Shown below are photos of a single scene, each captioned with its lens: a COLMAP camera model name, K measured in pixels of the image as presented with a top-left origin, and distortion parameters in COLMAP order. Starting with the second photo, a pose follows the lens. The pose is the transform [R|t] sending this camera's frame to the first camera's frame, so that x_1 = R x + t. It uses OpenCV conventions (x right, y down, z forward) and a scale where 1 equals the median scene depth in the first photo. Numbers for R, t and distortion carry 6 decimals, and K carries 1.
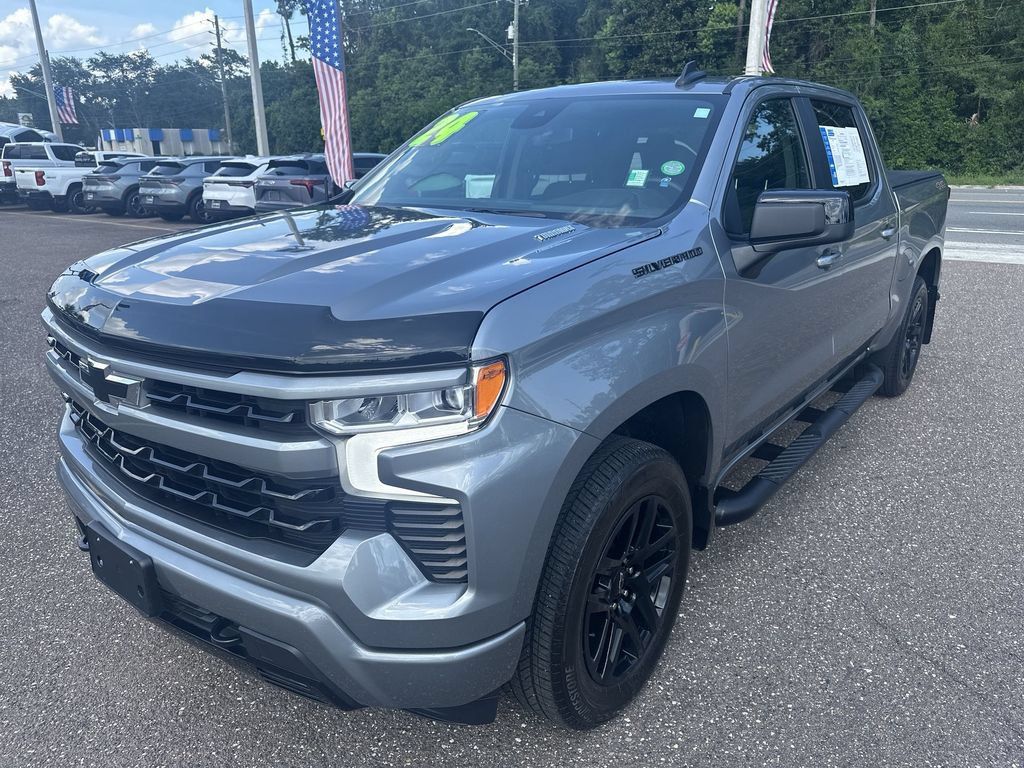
lens RADIAL K [[728.2, 0, 509.5], [0, 728.2, 382.0], [0, 0, 1]] dist [0.022486, -0.025746]
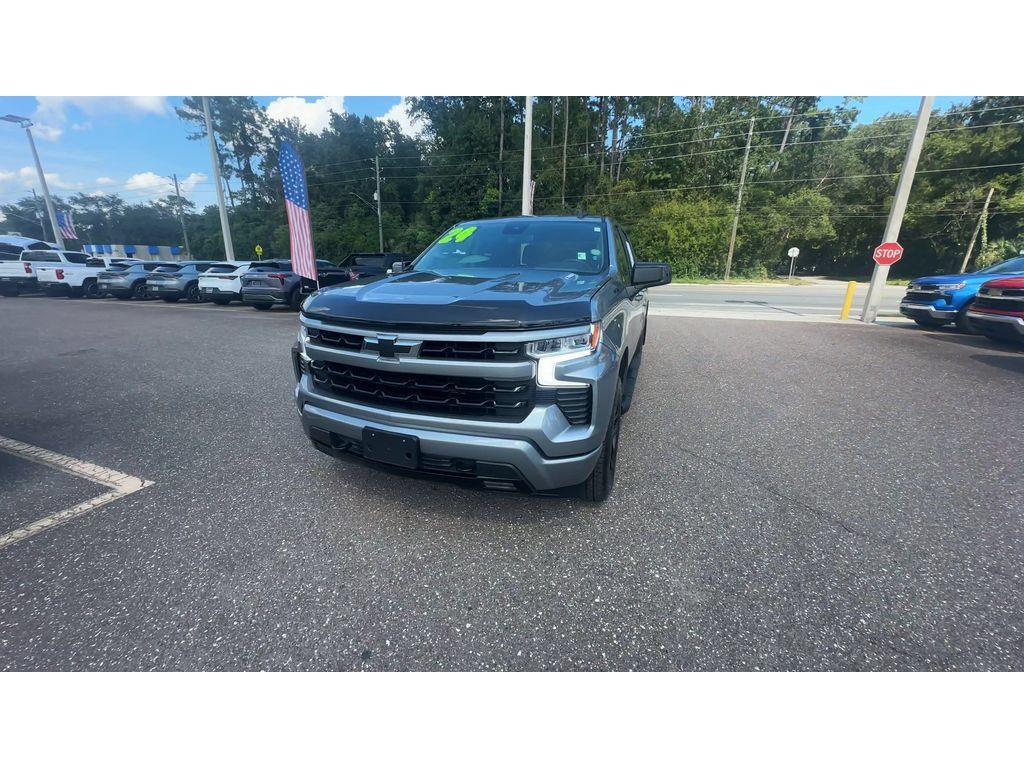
lens RADIAL K [[404.6, 0, 500.0], [0, 404.6, 378.3], [0, 0, 1]] dist [-0.005409, 0.001507]
pose [[0.955121, -0.065354, 0.288915, -0.045884], [0.074885, 0.996948, -0.022047, 0.009959], [-0.286593, 0.042693, 0.957101, -0.007893]]
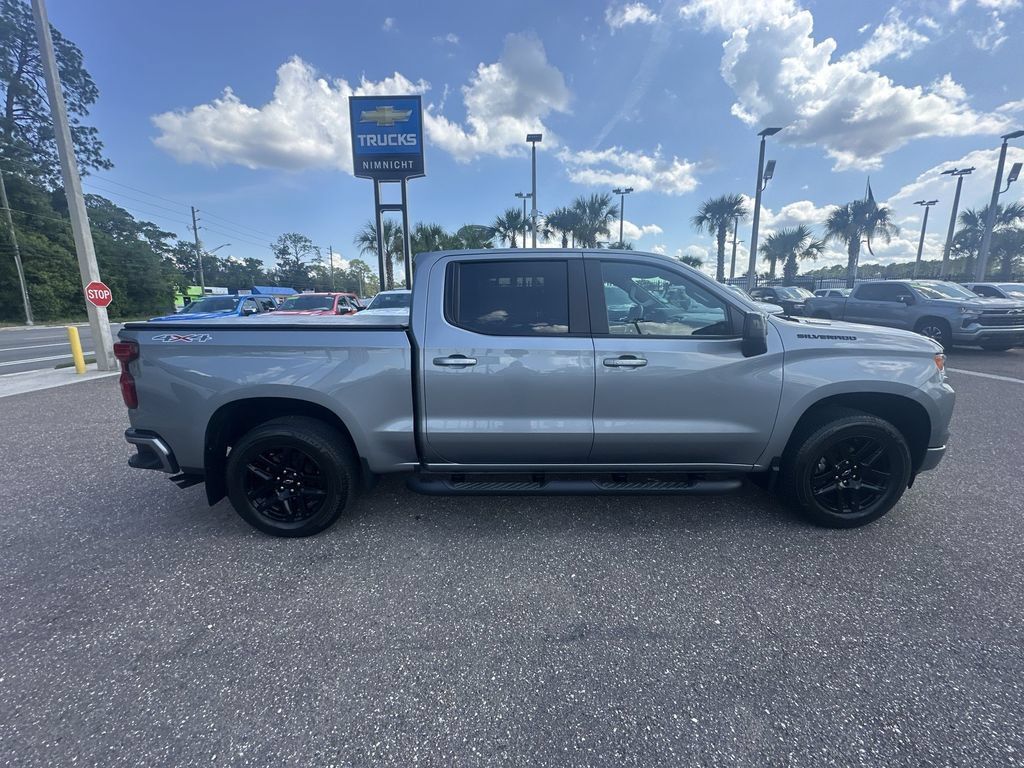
lens RADIAL K [[411.7, 0, 508.6], [0, 411.7, 384.3], [0, 0, 1]] dist [-0.003247, 0.000369]
pose [[-0.630741, -0.137983, 0.763628, -0.076786], [0.249431, 0.895791, 0.367889, -0.080391], [-0.734813, 0.422515, -0.530595, 0.265026]]
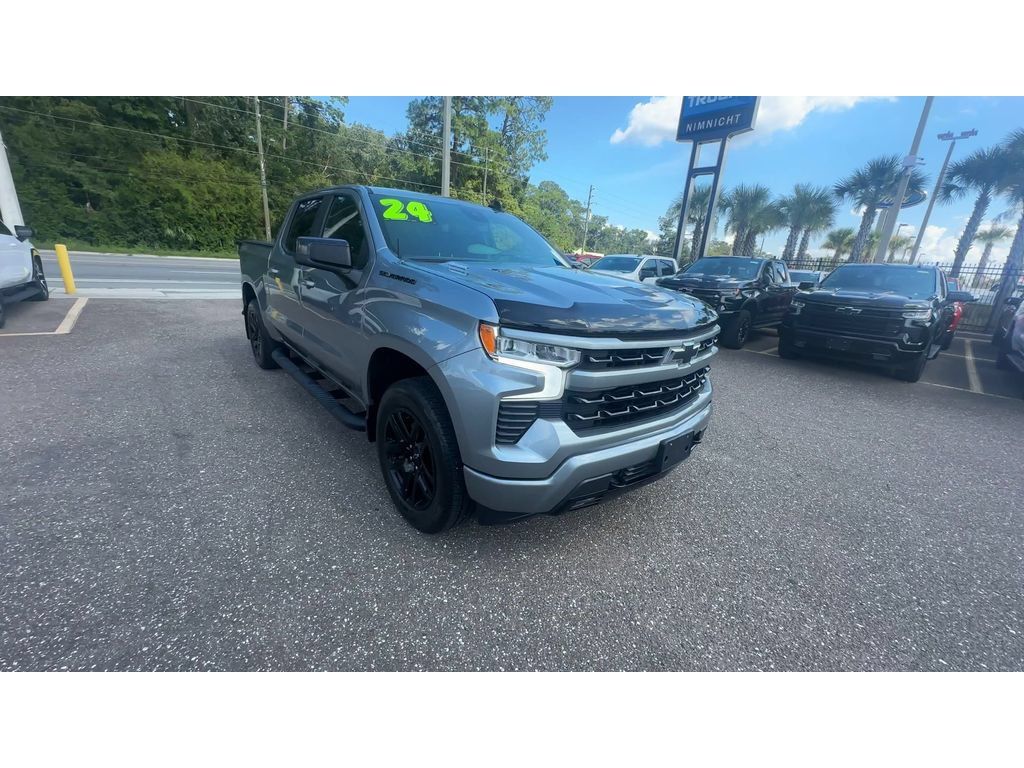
lens RADIAL K [[404.6, 0, 524.3], [0, 404.6, 384.5], [0, 0, 1]] dist [-0.005409, 0.001507]
pose [[0.149402, -0.264949, 0.952618, -0.131518], [0.222265, 0.947774, 0.228743, -0.020829], [-0.963472, 0.177559, 0.200488, 0.095654]]
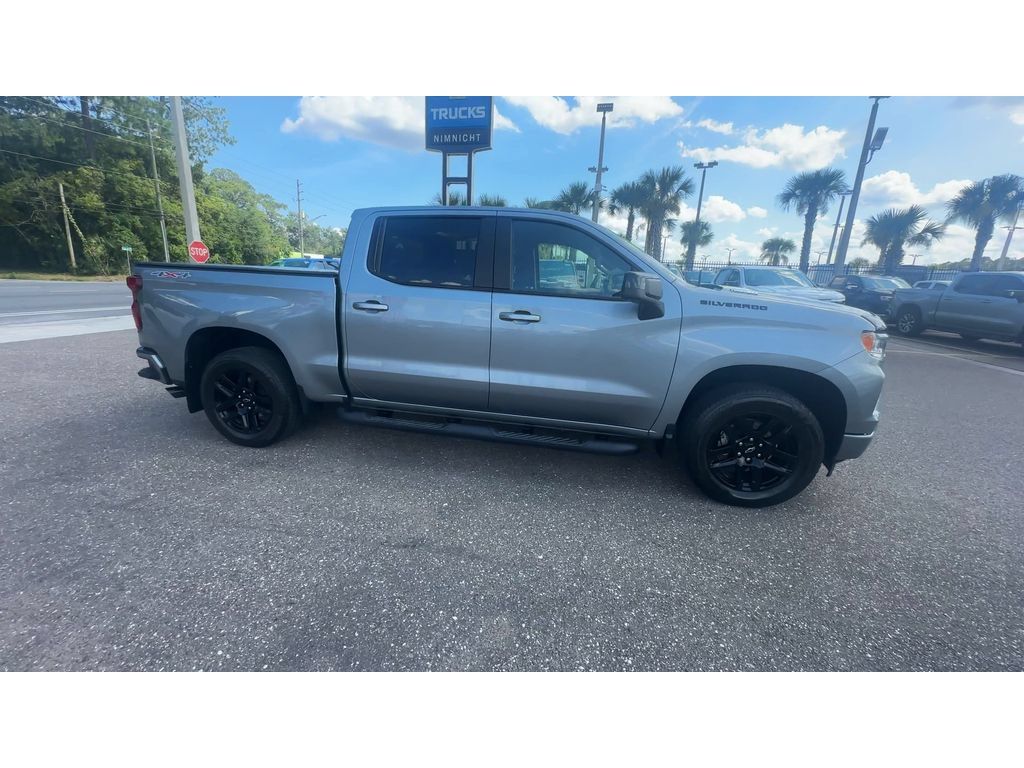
lens RADIAL K [[404.6, 0, 504.7], [0, 404.6, 383.9], [0, 0, 1]] dist [-0.005409, 0.001507]
pose [[-0.469021, -0.231974, 0.852178, -0.110672], [0.234725, 0.897448, 0.373485, -0.064013], [-0.851424, 0.375200, -0.366472, 0.233552]]
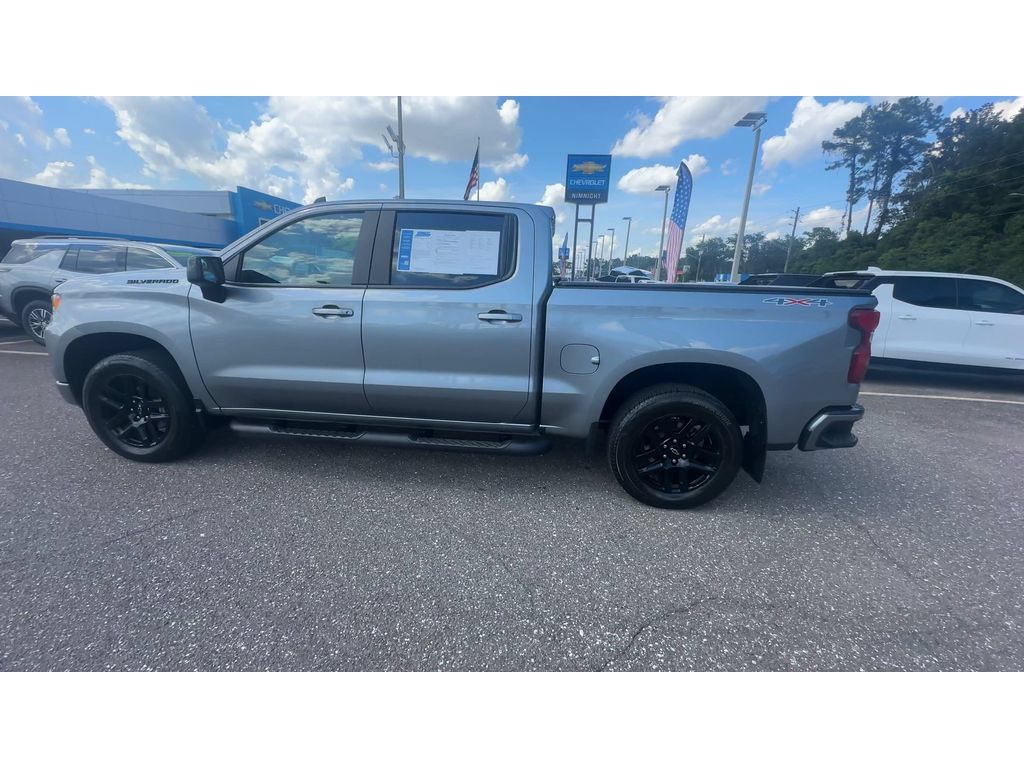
lens RADIAL K [[404.6, 0, 505.1], [0, 404.6, 373.8], [0, 0, 1]] dist [-0.005409, 0.001507]
pose [[0.539830, 0.222562, -0.811819, 0.179726], [-0.296720, 0.952824, 0.063911, -0.027592], [0.787745, 0.206382, 0.580401, 0.109617]]
